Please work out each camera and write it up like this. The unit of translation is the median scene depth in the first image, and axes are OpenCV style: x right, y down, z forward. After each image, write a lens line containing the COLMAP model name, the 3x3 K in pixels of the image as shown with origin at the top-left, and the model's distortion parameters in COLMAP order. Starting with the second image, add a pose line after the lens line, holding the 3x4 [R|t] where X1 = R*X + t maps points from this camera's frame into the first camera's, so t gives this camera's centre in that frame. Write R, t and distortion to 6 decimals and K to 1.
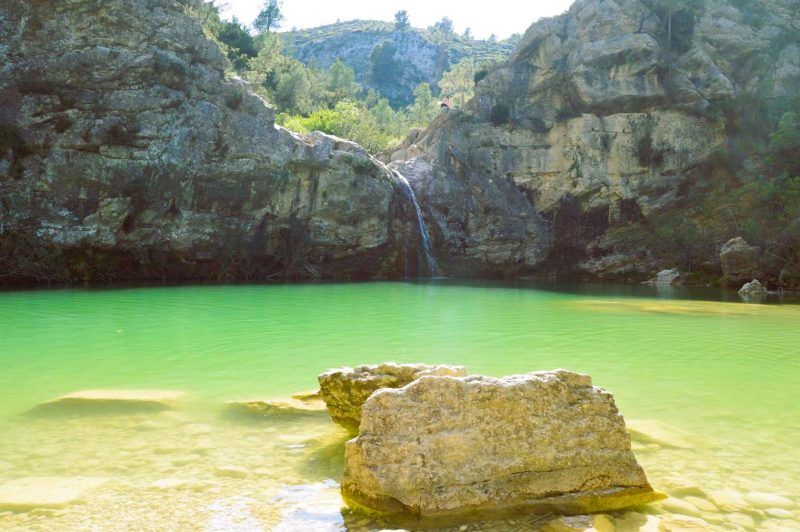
lens RADIAL K [[624.7, 0, 396.9], [0, 624.7, 258.3], [0, 0, 1]] dist [-0.022963, 0.011038]
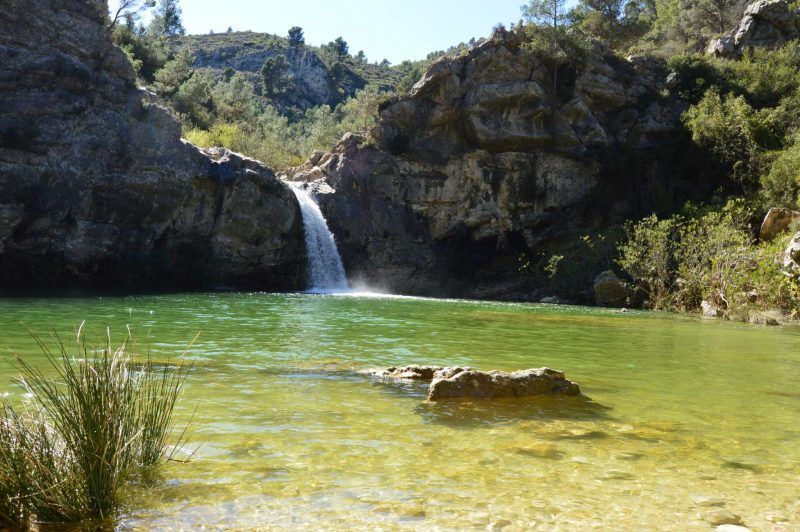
lens RADIAL K [[624.7, 0, 401.9], [0, 624.7, 263.4], [0, 0, 1]] dist [-0.022963, 0.011038]
pose [[0.980858, 0.040843, 0.190392, -0.028187], [-0.036347, 0.998973, -0.027051, -0.001850], [-0.191301, 0.019613, 0.981335, -0.032648]]
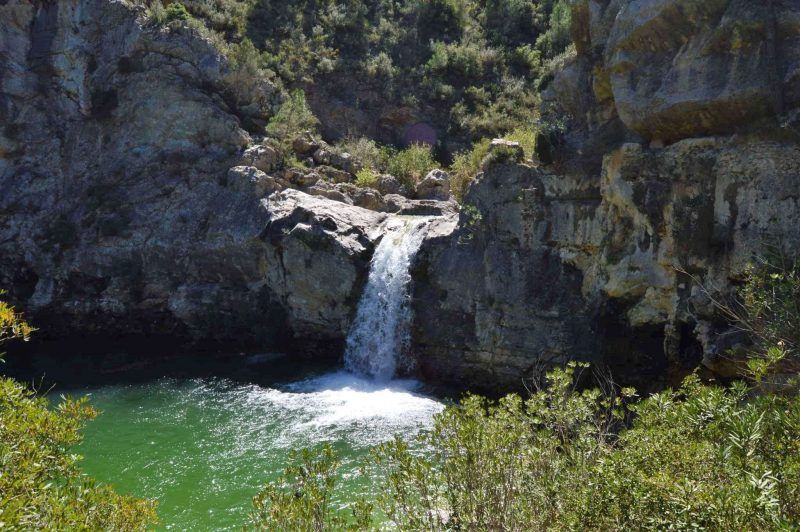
lens RADIAL K [[624.7, 0, 400.8], [0, 624.7, 262.6], [0, 0, 1]] dist [-0.022963, 0.011038]
pose [[0.562306, 0.088657, -0.822163, 0.664430], [-0.015487, 0.995191, 0.096723, -0.189915], [0.826784, -0.041655, 0.560975, 0.572078]]
